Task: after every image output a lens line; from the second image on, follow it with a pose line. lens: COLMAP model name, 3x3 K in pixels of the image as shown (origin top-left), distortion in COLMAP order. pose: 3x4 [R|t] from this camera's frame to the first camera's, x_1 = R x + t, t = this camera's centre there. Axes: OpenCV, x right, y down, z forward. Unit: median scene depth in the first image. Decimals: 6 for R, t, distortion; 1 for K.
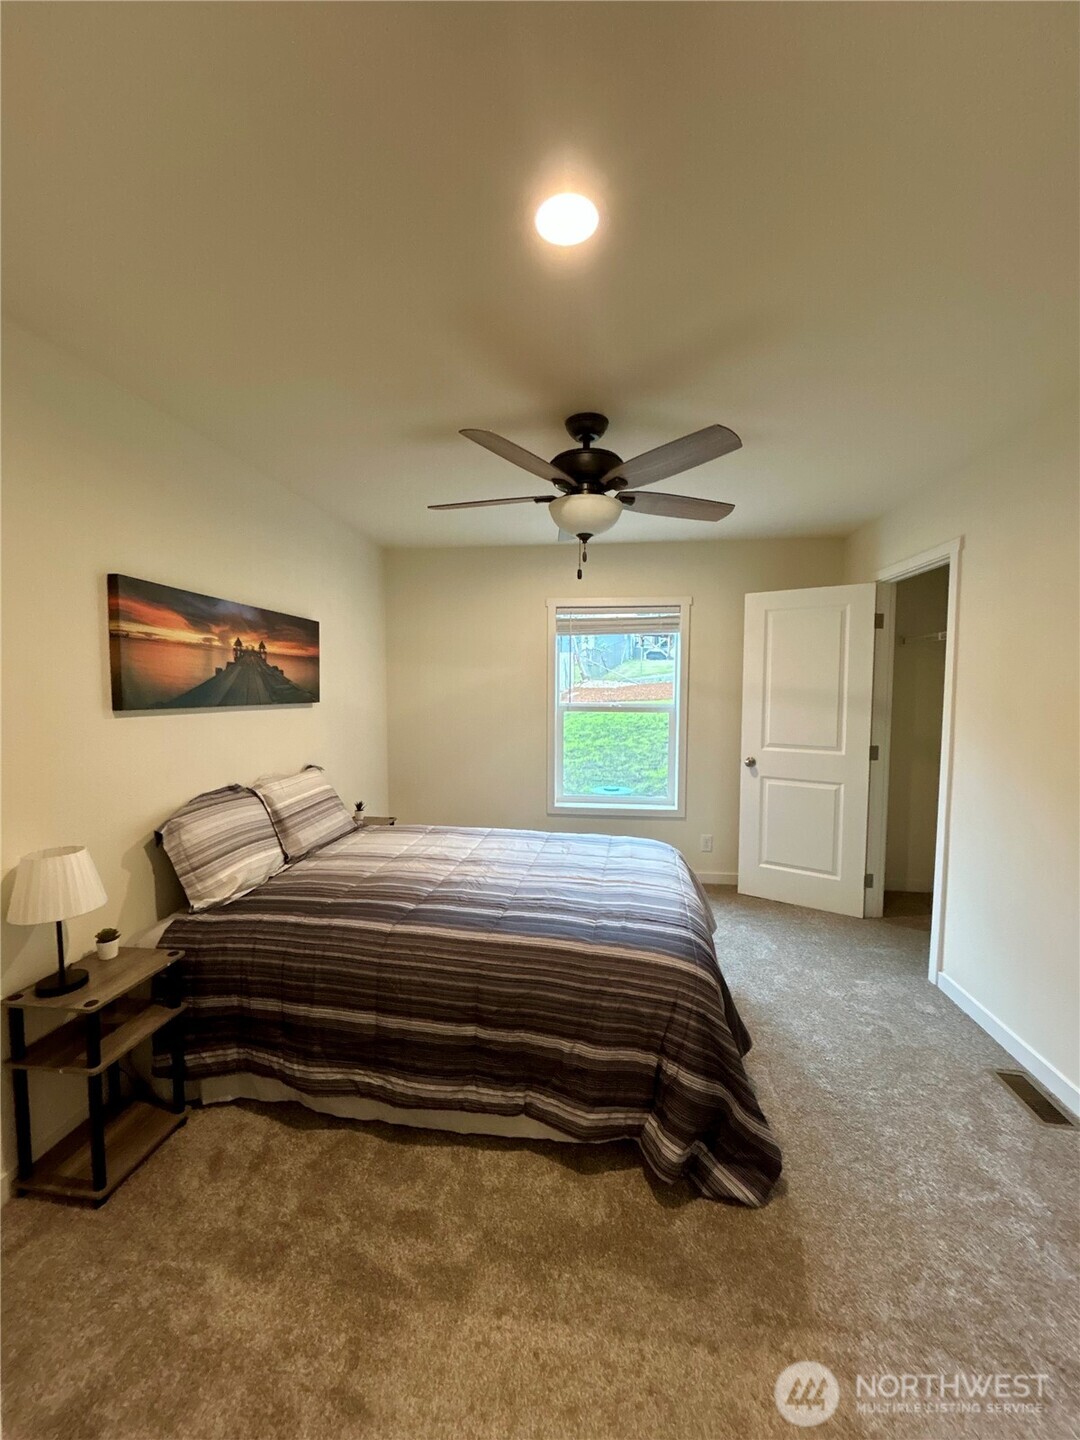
lens RADIAL K [[579.4, 0, 539.2], [0, 579.4, 722.6], [0, 0, 1]] dist [-0.000230, 0.000274]
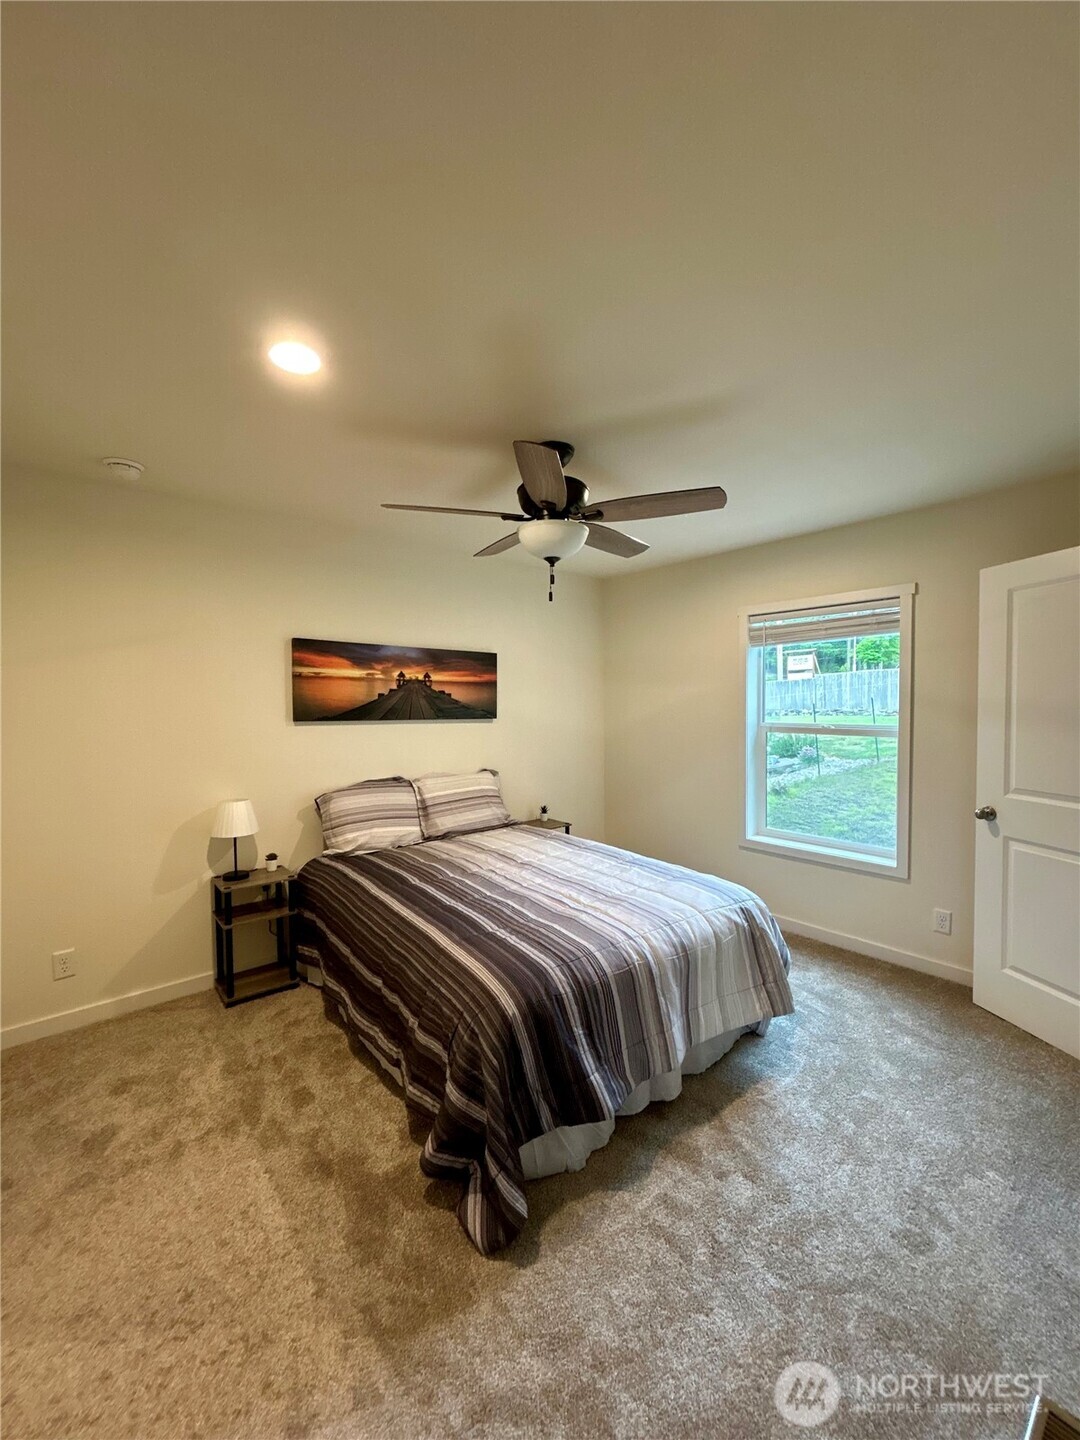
lens RADIAL K [[579.4, 0, 539.2], [0, 579.4, 722.6], [0, 0, 1]] dist [-0.000230, 0.000274]
pose [[0.730897, 0.015648, -0.682308, 0.673303], [-0.036284, 0.999214, -0.015952, -0.012841], [0.681522, 0.036417, 0.730891, 0.211905]]
